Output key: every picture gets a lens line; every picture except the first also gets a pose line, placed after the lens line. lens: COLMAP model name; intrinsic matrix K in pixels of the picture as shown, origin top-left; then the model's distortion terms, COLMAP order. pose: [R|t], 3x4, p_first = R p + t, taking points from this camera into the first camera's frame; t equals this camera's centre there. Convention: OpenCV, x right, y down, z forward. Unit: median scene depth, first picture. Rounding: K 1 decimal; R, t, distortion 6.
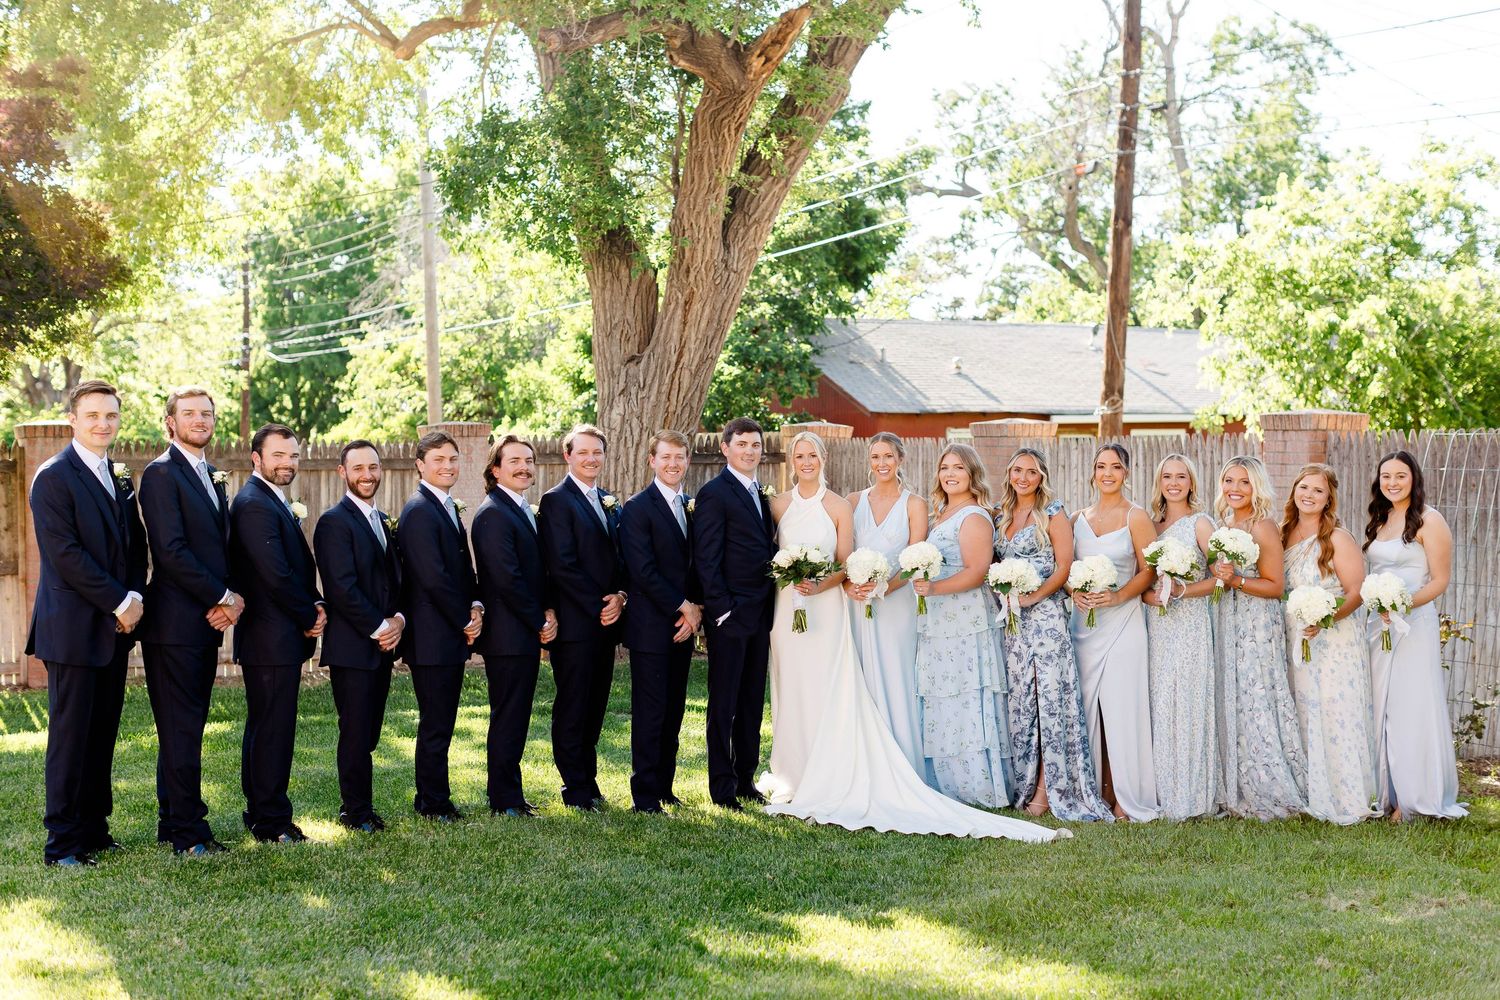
lens RADIAL K [[2134.2, 0, 750.0], [0, 2134.2, 500.0], [0, 0, 1]] dist [0.011783, 0.005326]
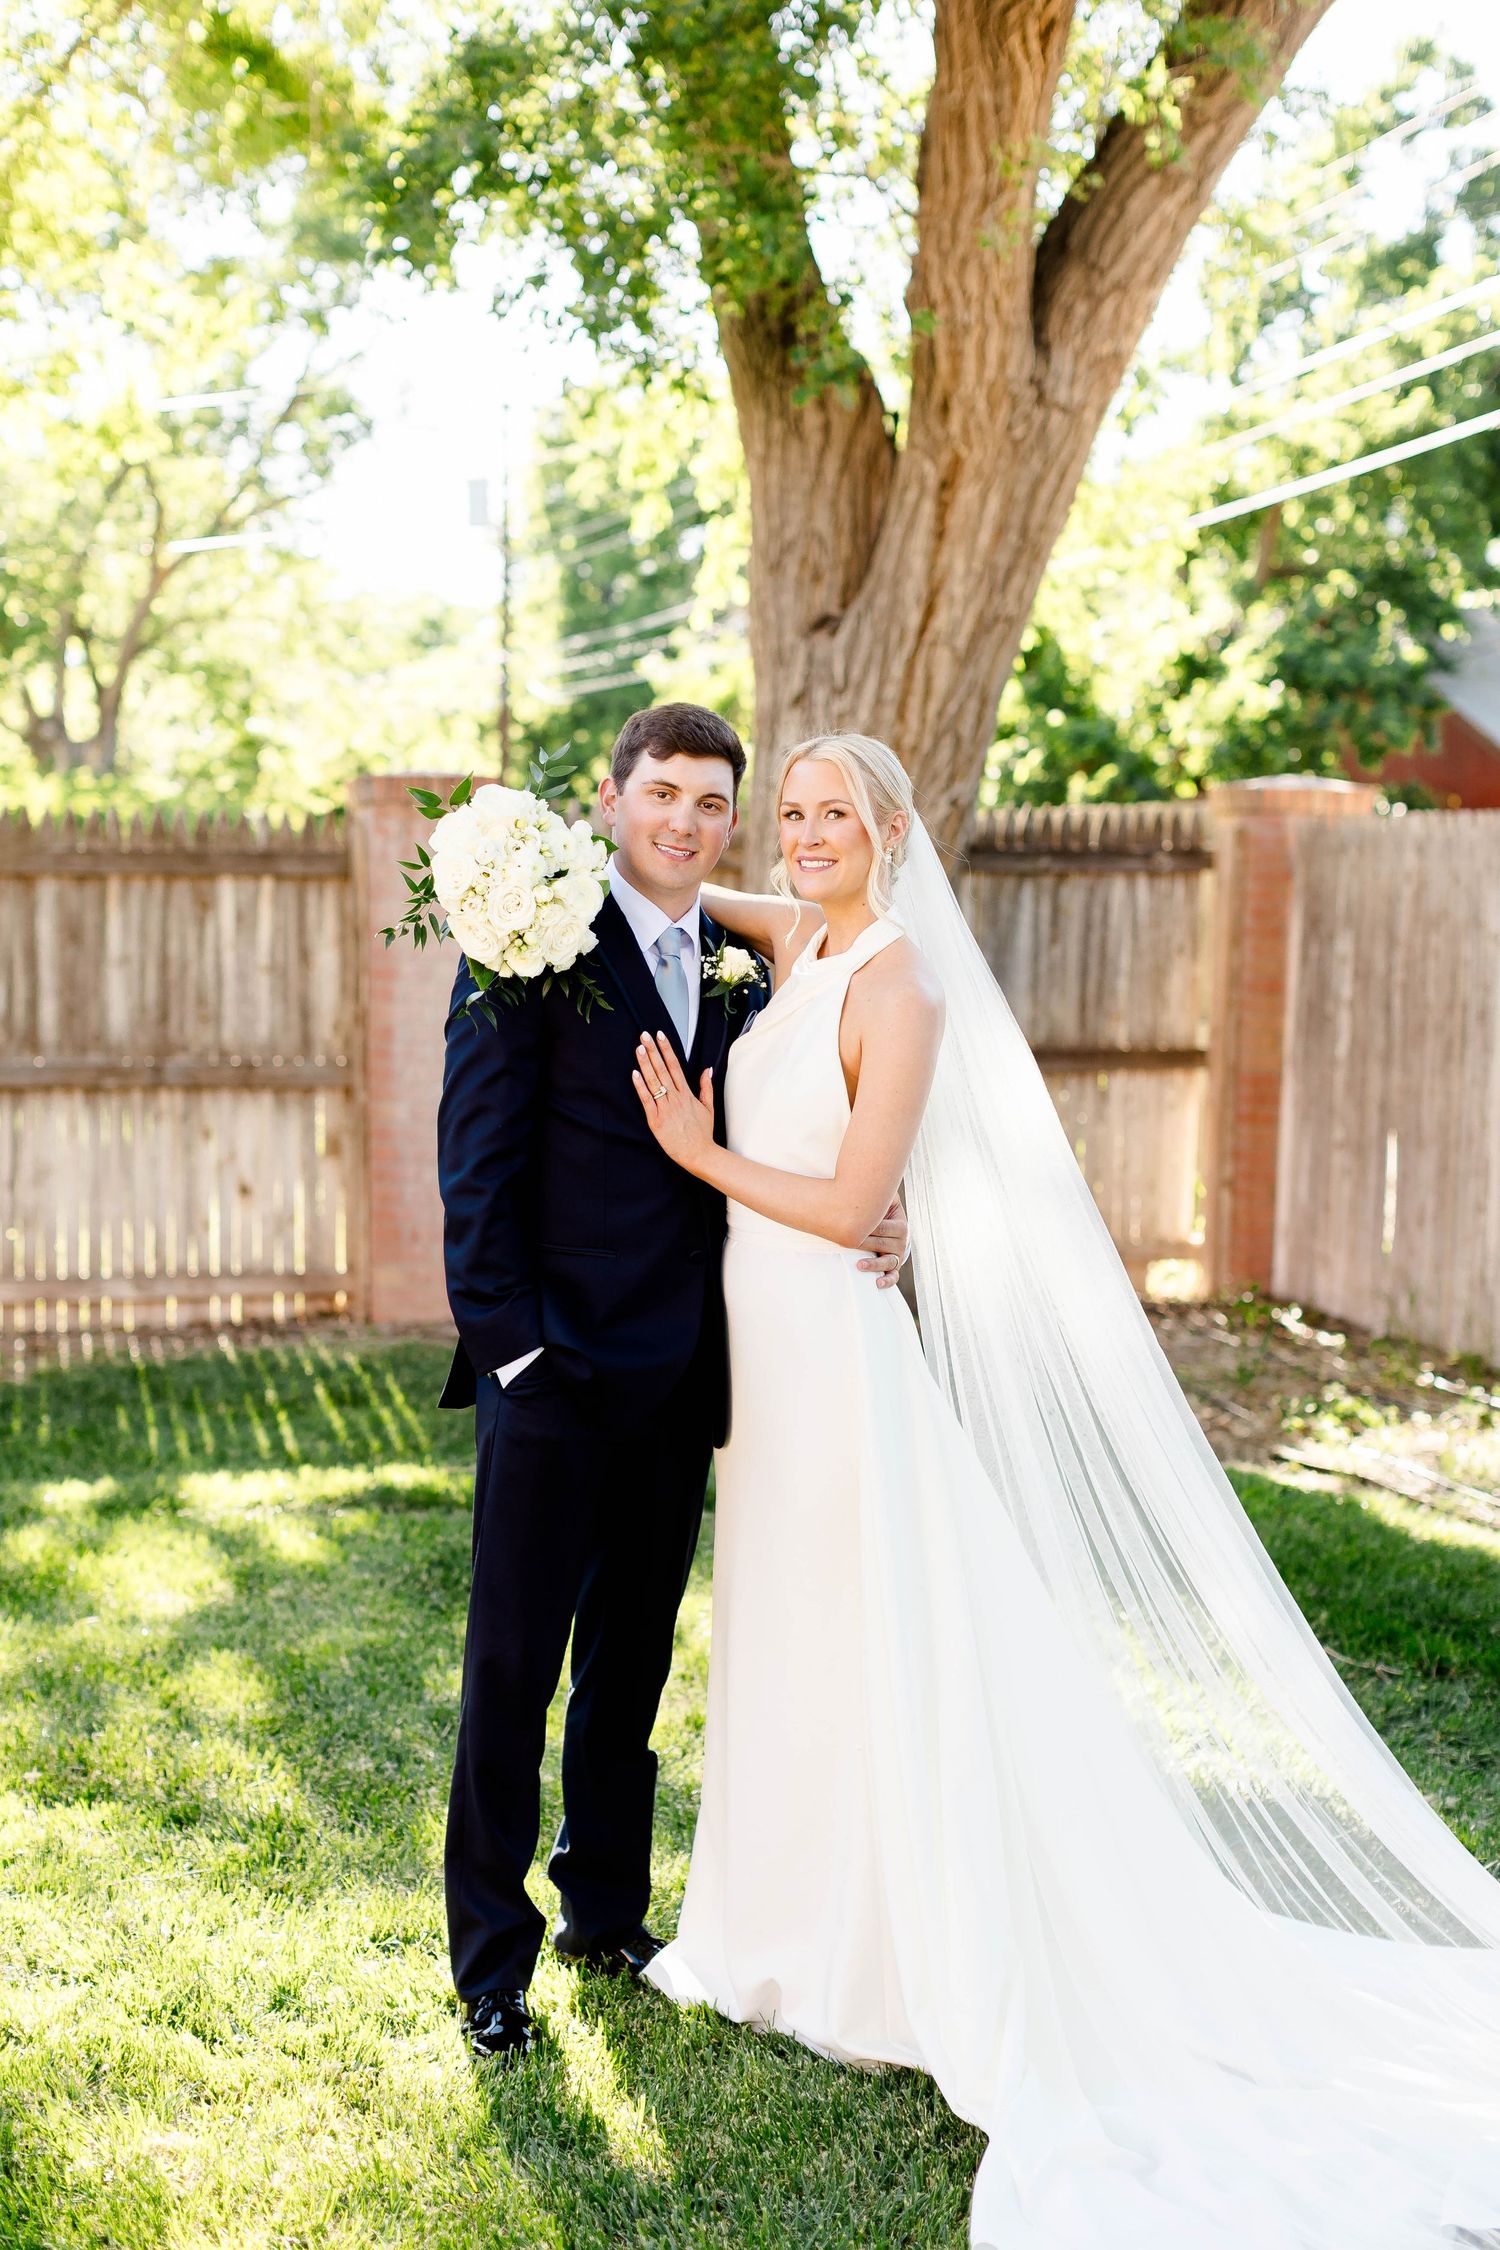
lens RADIAL K [[3379.0, 0, 722.6], [0, 3379.0, 1114.5], [0, 0, 1]] dist [0.025093, -0.016248]
pose [[0.978159, 0.024844, -0.206370, 0.046153], [-0.014274, 0.998516, 0.052553, -0.002168], [0.207369, -0.048460, 0.977062, 0.227849]]
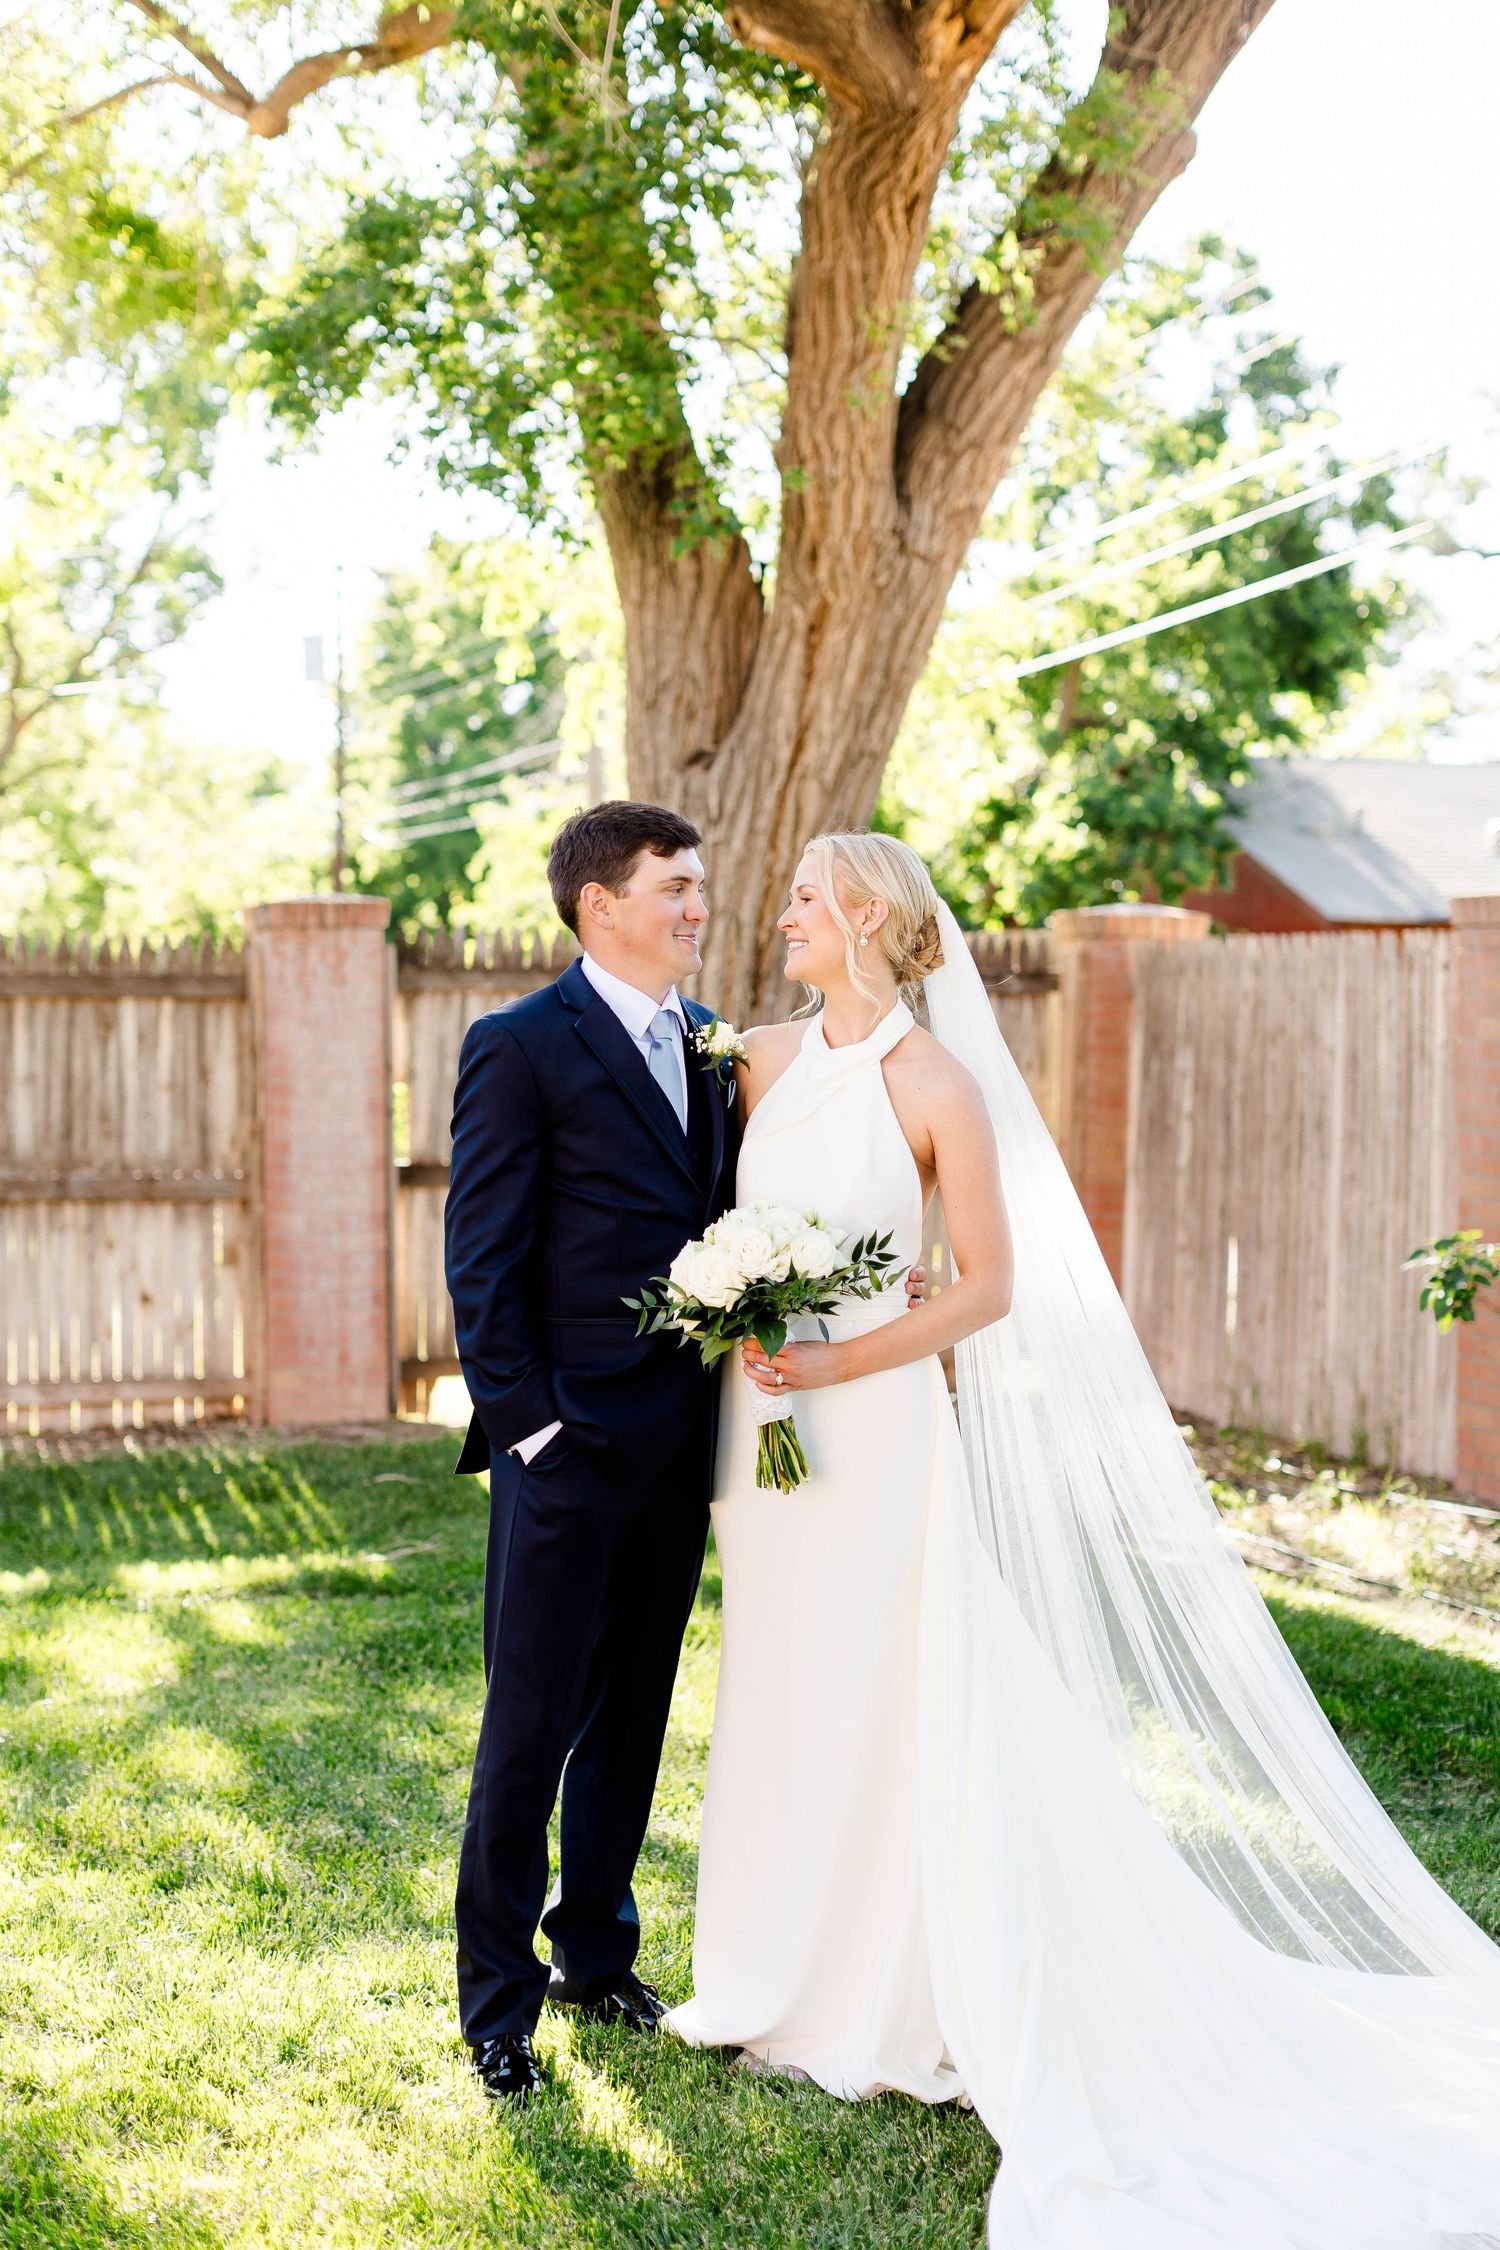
lens RADIAL K [[3201.3, 0, 725.7], [0, 3201.3, 1155.9], [0, 0, 1]] dist [0.011783, 0.005326]
pose [[0.988853, 0.014041, -0.148230, 0.036033], [-0.010396, 0.999625, 0.025334, 0.000674], [0.148530, -0.023510, 0.988628, 0.226369]]
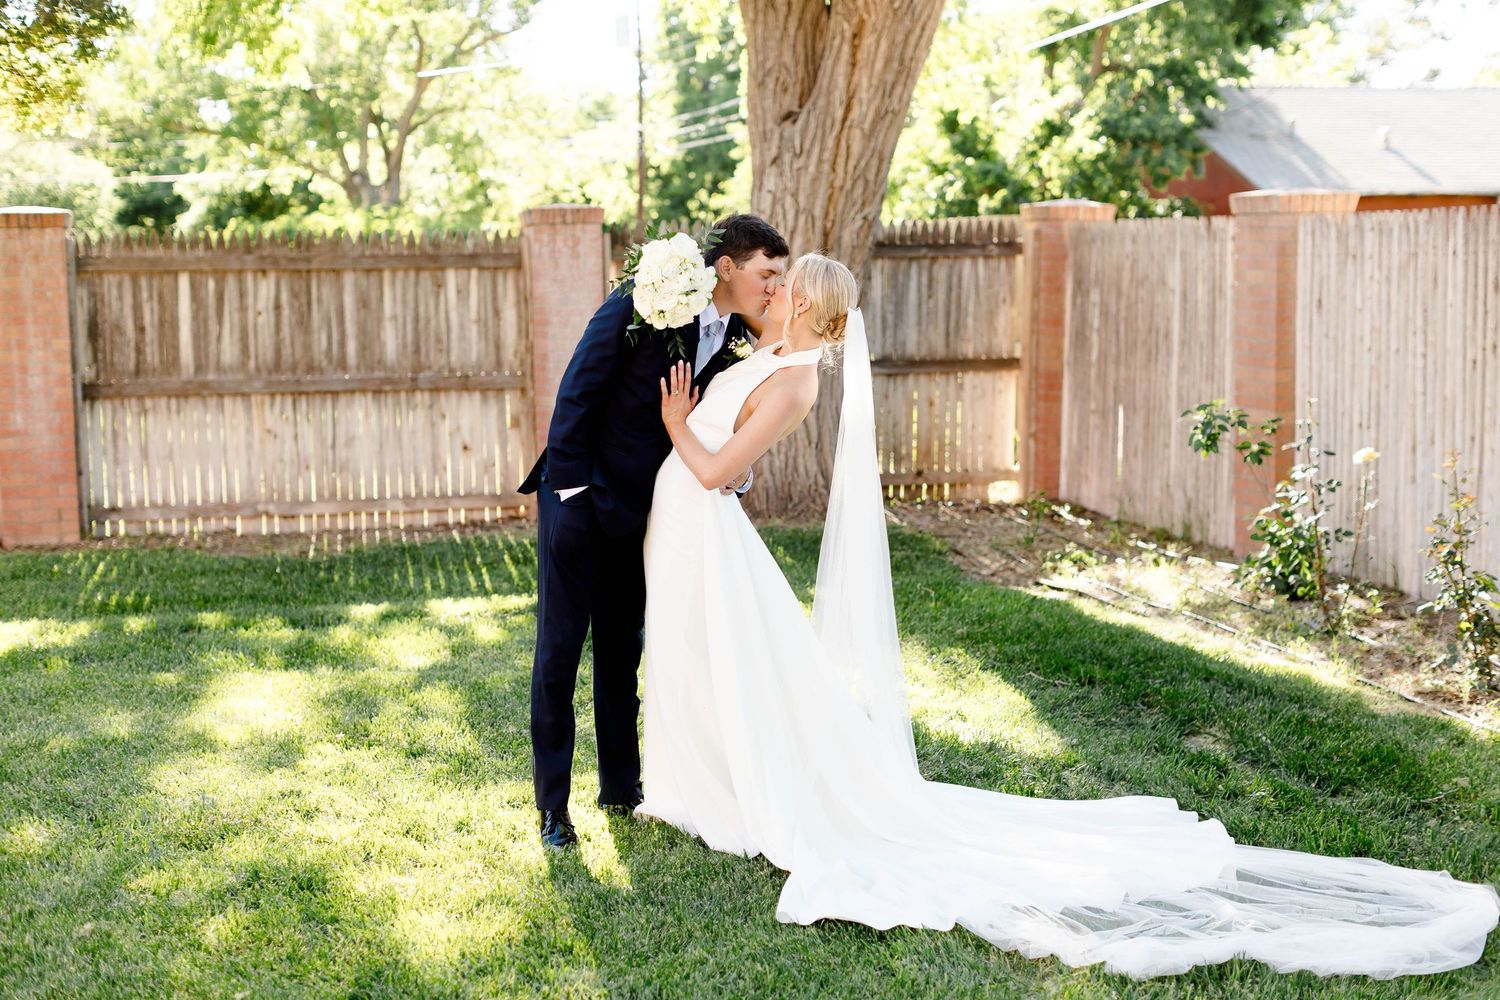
lens RADIAL K [[2134.2, 0, 750.0], [0, 2134.2, 500.0], [0, 0, 1]] dist [0.011783, 0.005326]
pose [[0.974058, 0.017361, -0.225632, 0.070007], [0.003935, 0.995603, 0.093594, -0.001813], [0.226265, -0.092054, 0.969706, 0.181836]]
